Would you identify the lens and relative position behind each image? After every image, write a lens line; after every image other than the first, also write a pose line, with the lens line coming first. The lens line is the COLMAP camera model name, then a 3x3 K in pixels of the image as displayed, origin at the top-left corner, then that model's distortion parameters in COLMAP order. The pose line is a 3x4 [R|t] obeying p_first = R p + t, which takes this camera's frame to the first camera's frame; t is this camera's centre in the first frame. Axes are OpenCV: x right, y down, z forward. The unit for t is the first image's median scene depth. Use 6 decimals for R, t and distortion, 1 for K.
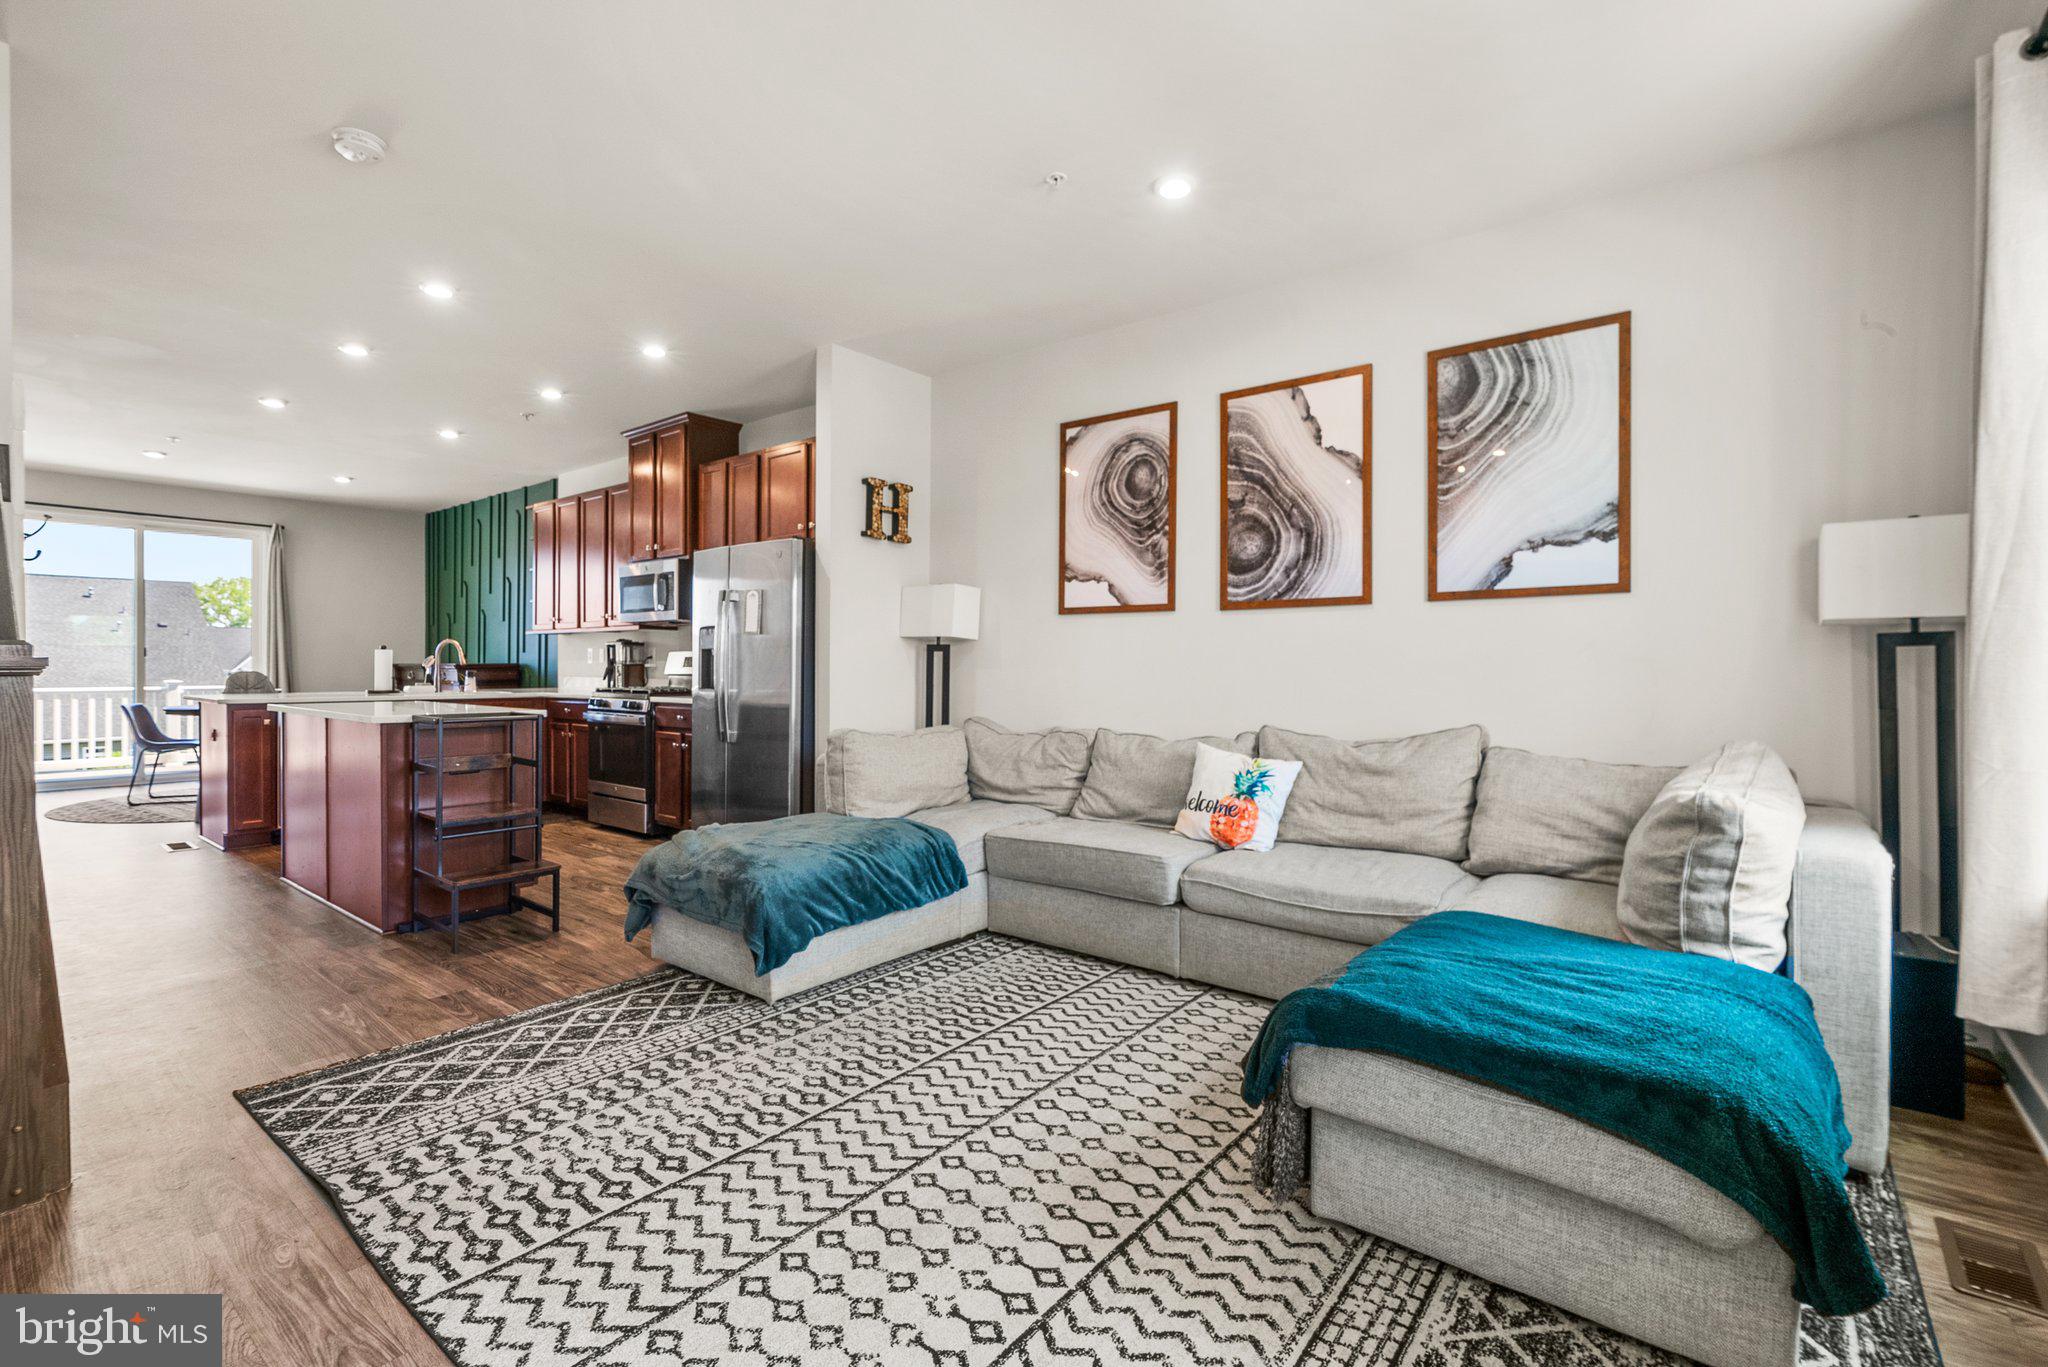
lens RADIAL K [[920.6, 0, 1023.6], [0, 920.6, 675.5], [0, 0, 1]] dist [-0.027035, 0.017458]
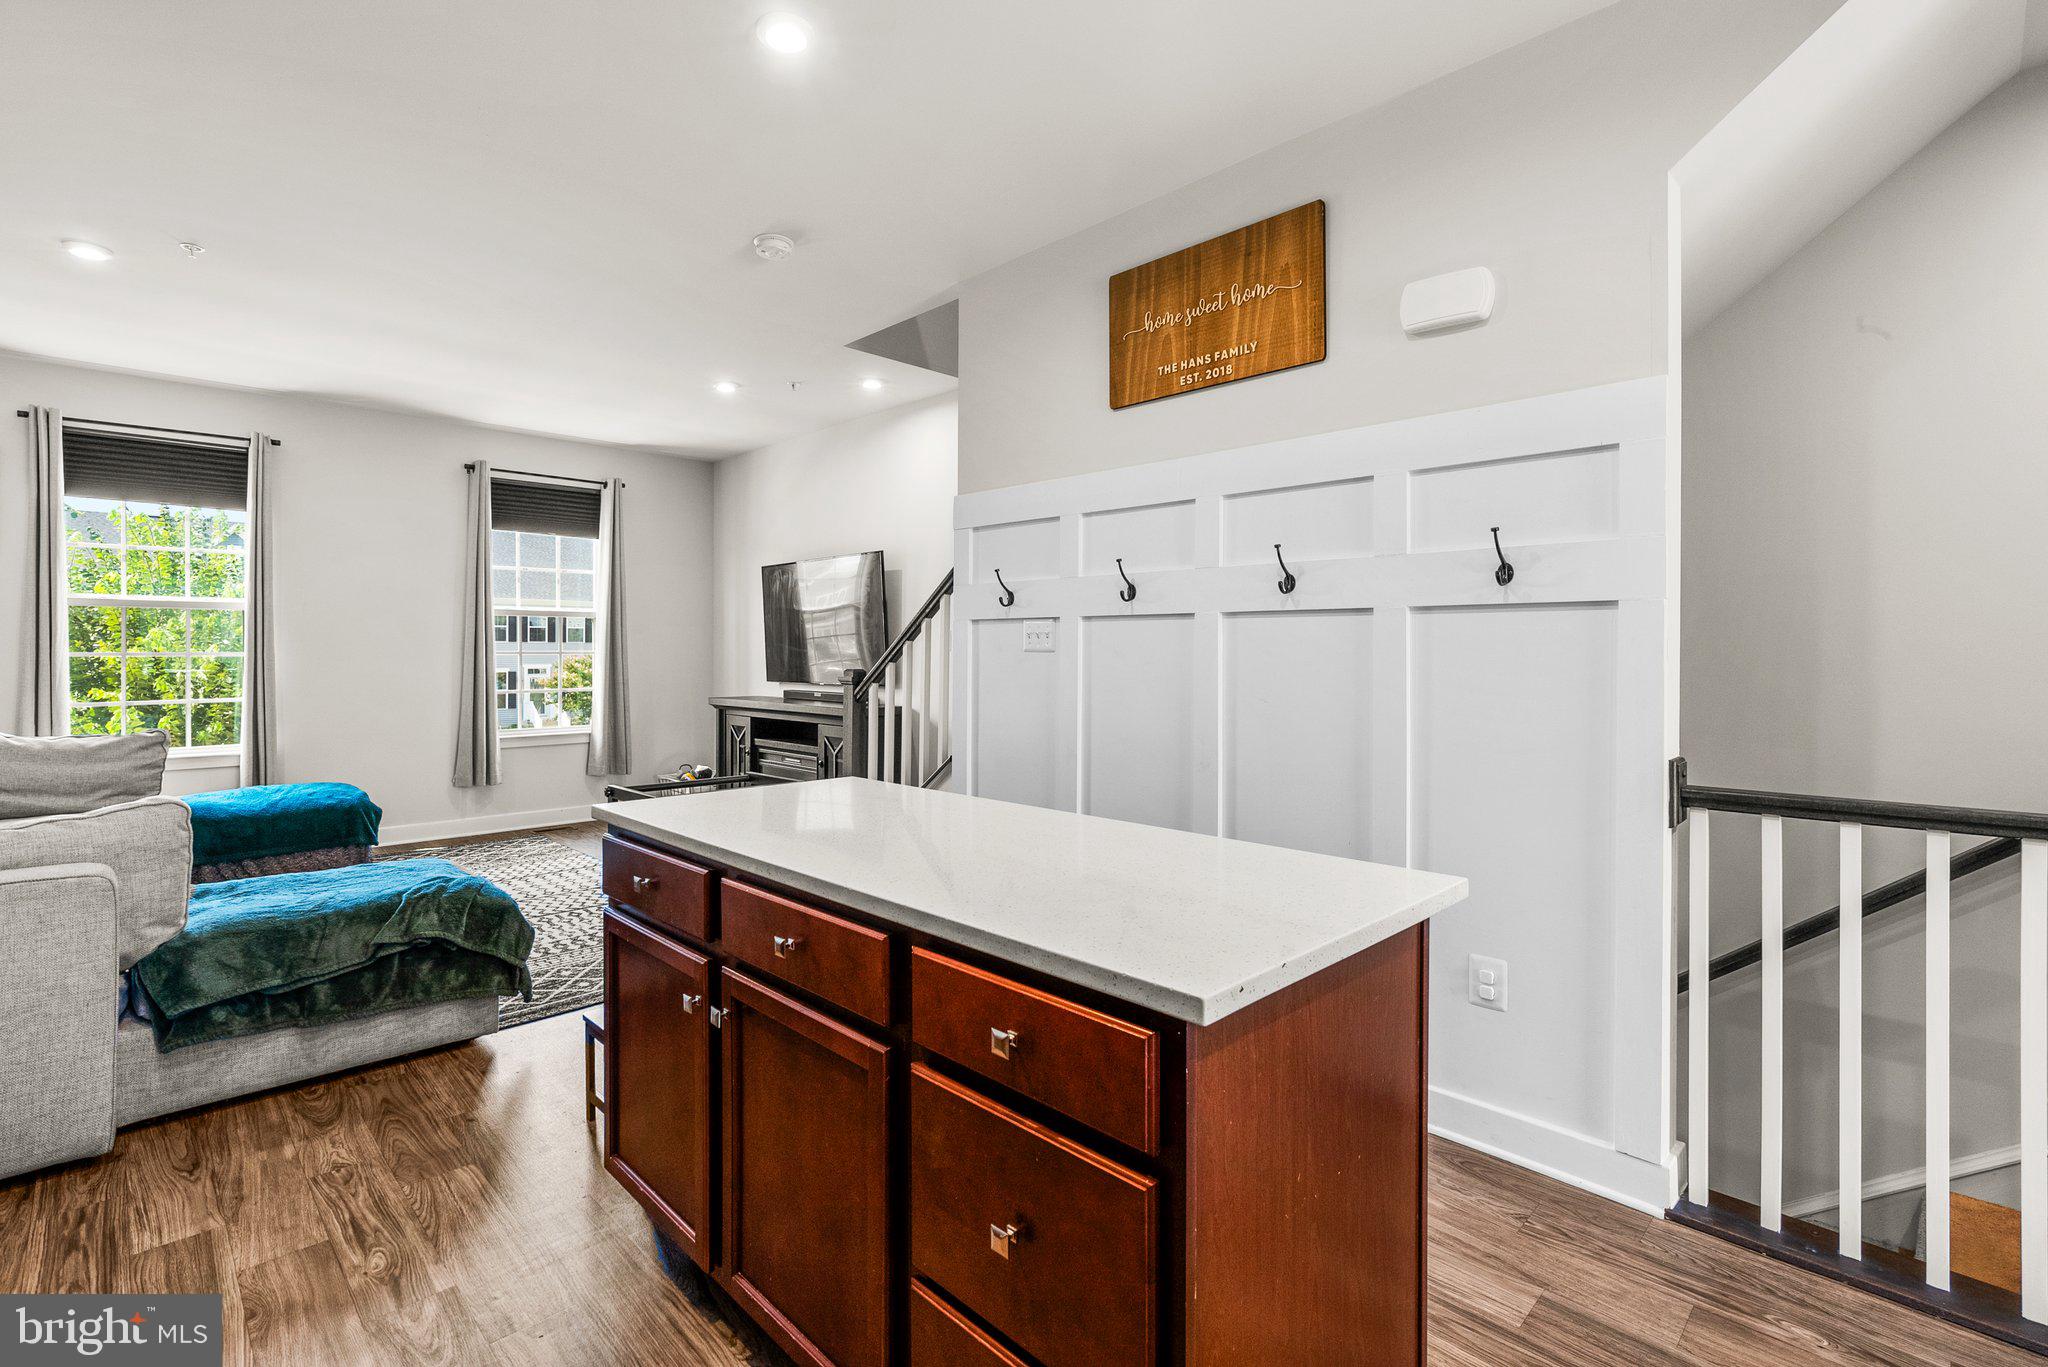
lens RADIAL K [[936.0, 0, 1013.7], [0, 936.0, 650.3], [0, 0, 1]] dist [-0.004787, 0.000270]
pose [[-0.992350, -0.004815, 0.123359, -1.066713], [-0.003709, 0.999951, 0.009196, -0.064440], [-0.123398, 0.008668, -0.992319, 1.941852]]
